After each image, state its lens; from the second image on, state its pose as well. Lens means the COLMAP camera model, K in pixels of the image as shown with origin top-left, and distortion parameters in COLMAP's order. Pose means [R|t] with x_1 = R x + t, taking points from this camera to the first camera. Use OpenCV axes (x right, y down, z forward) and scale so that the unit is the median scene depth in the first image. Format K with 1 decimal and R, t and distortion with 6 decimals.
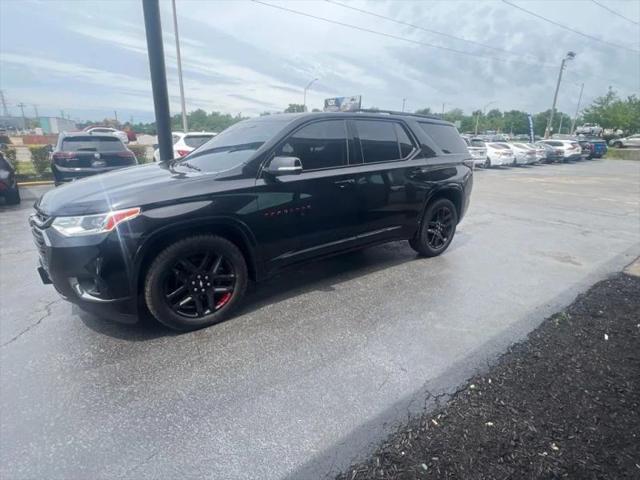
lens RADIAL K [[335.5, 0, 317.9], [0, 335.5, 242.0], [0, 0, 1]] dist [-0.000478, -0.000353]
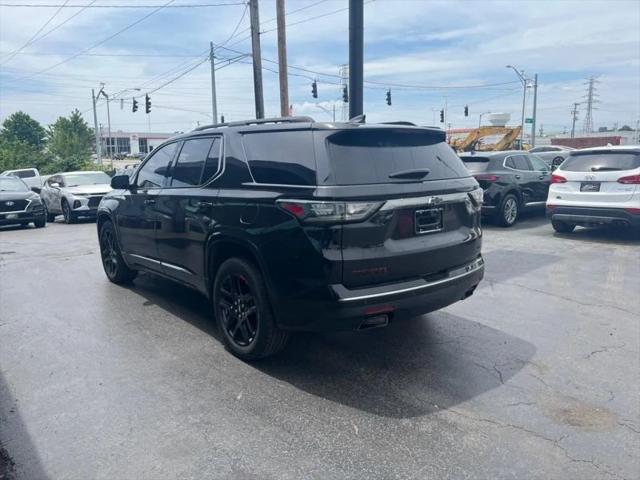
lens RADIAL K [[487.8, 0, 310.7], [0, 487.8, 242.7], [0, 0, 1]] dist [0.027444, -0.025173]
pose [[0.042855, 0.155240, -0.986947, 1.214189], [-0.279530, 0.950264, 0.137332, -0.307770], [0.959180, 0.269996, 0.084118, 1.055486]]
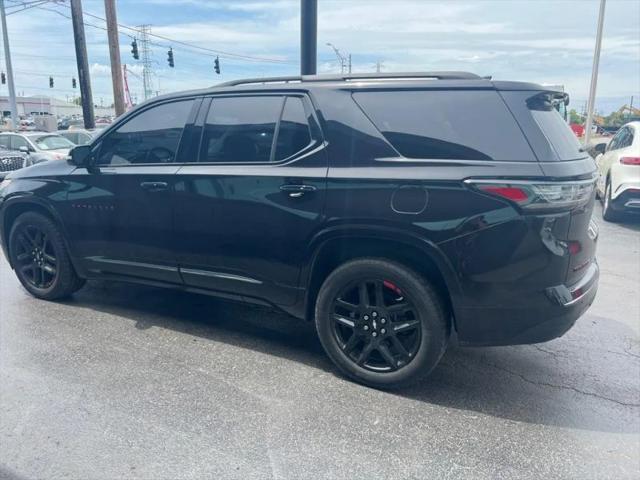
lens RADIAL K [[487.8, 0, 315.6], [0, 487.8, 243.4], [0, 0, 1]] dist [0.027444, -0.025173]
pose [[0.428669, 0.193247, -0.882552, 0.902518], [-0.268332, 0.960009, 0.079874, -0.180081], [0.862694, 0.202577, 0.463381, 0.644534]]
